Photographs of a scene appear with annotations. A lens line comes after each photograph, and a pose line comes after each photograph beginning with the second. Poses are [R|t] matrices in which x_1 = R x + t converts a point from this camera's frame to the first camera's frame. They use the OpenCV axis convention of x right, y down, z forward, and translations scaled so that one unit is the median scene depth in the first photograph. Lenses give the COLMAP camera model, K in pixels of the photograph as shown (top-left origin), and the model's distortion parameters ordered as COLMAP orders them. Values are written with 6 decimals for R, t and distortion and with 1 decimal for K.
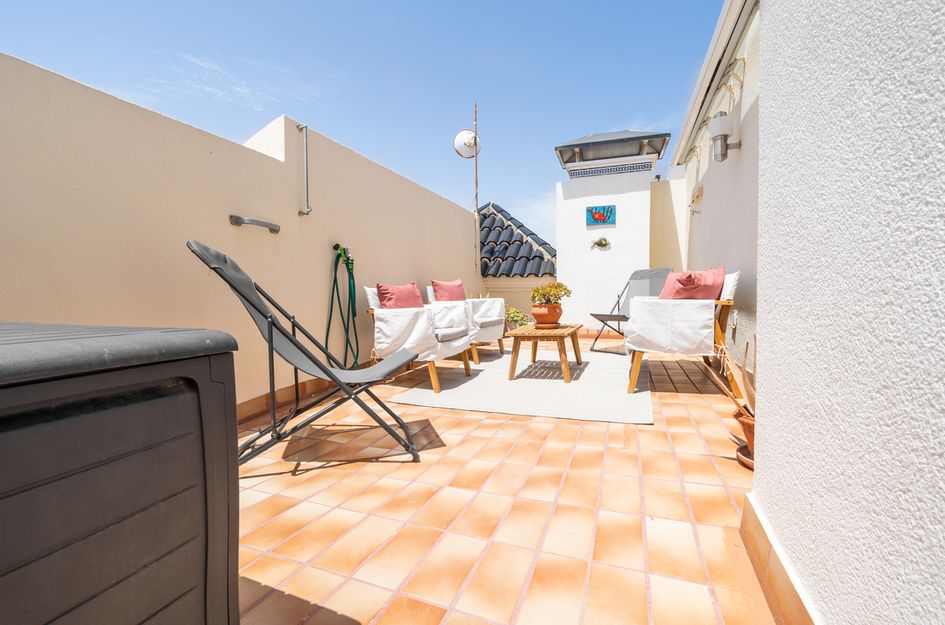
lens RADIAL K [[412.9, 0, 463.7], [0, 412.9, 293.6], [0, 0, 1]] dist [-0.002434, -0.000073]
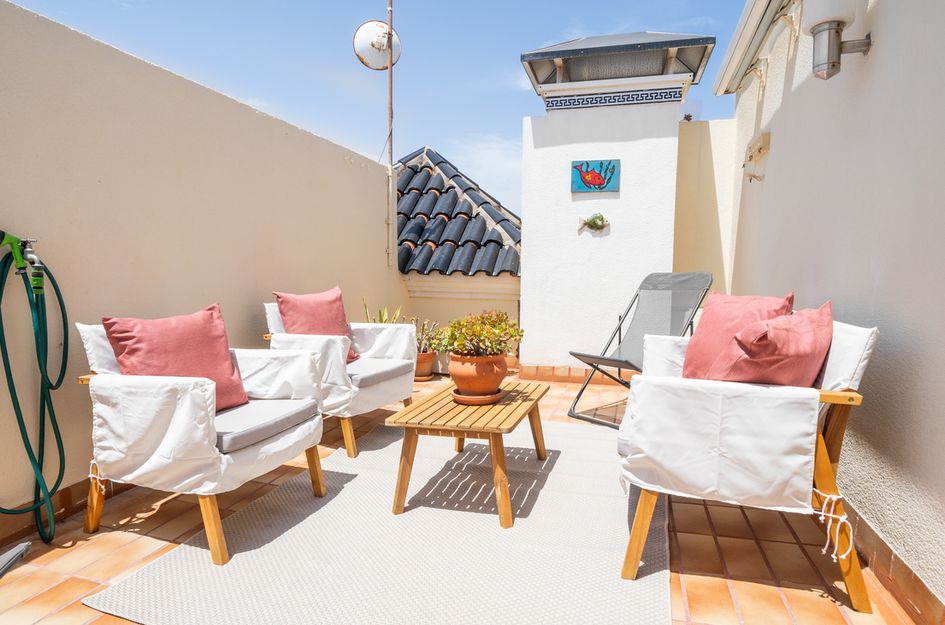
lens RADIAL K [[562.7, 0, 468.8], [0, 562.7, 296.8], [0, 0, 1]] dist [0.003795, -0.000756]
pose [[0.996645, 0.011768, 0.080998, 0.115214], [-0.015275, 0.998966, 0.042818, -0.064003], [-0.080411, -0.043911, 0.995794, 0.268201]]
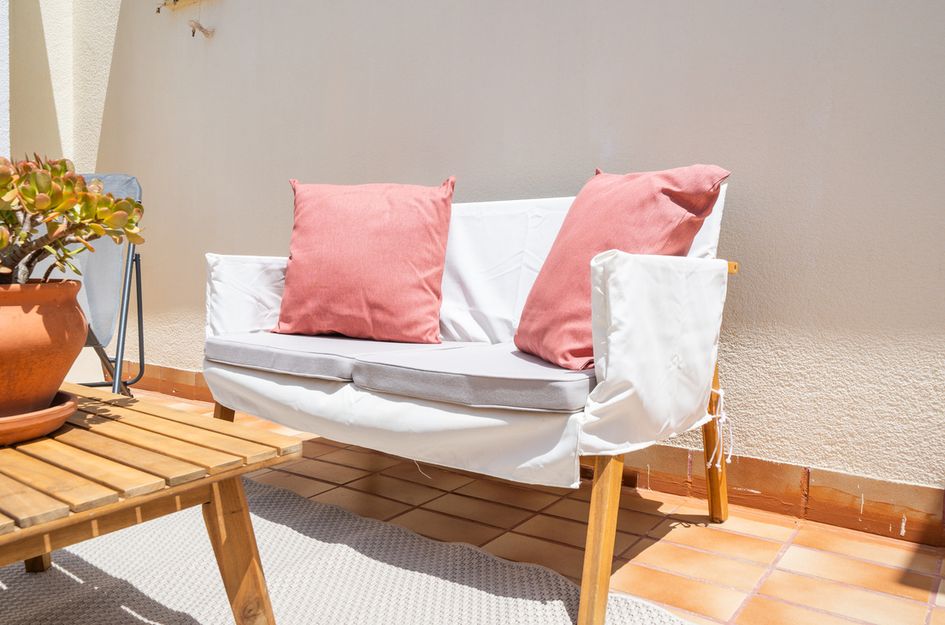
lens RADIAL K [[751.9, 0, 467.1], [0, 751.9, 305.0], [0, 0, 1]] dist [0.002774, -0.006732]
pose [[0.249750, -0.037954, 0.967566, -0.030836], [-0.004940, 0.999169, 0.040468, 0.017499], [-0.968298, -0.014887, 0.249355, 0.641523]]
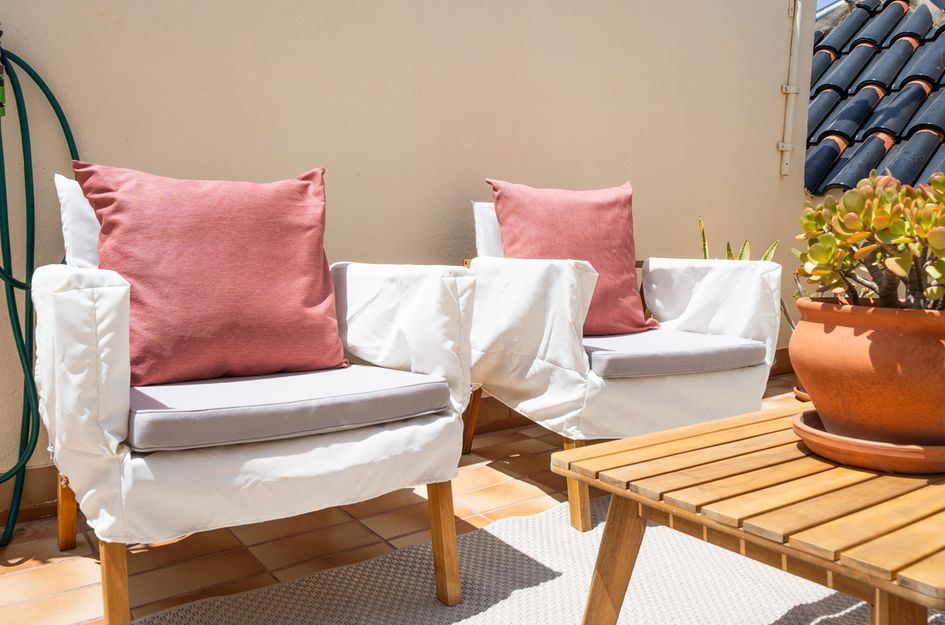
lens RADIAL K [[751.9, 0, 470.0], [0, 751.9, 310.4], [0, 0, 1]] dist [0.002774, -0.006732]
pose [[0.855692, 0.094263, -0.508828, 0.180640], [-0.052020, 0.993958, 0.096653, 0.006323], [0.514865, -0.056236, 0.855425, 0.576430]]
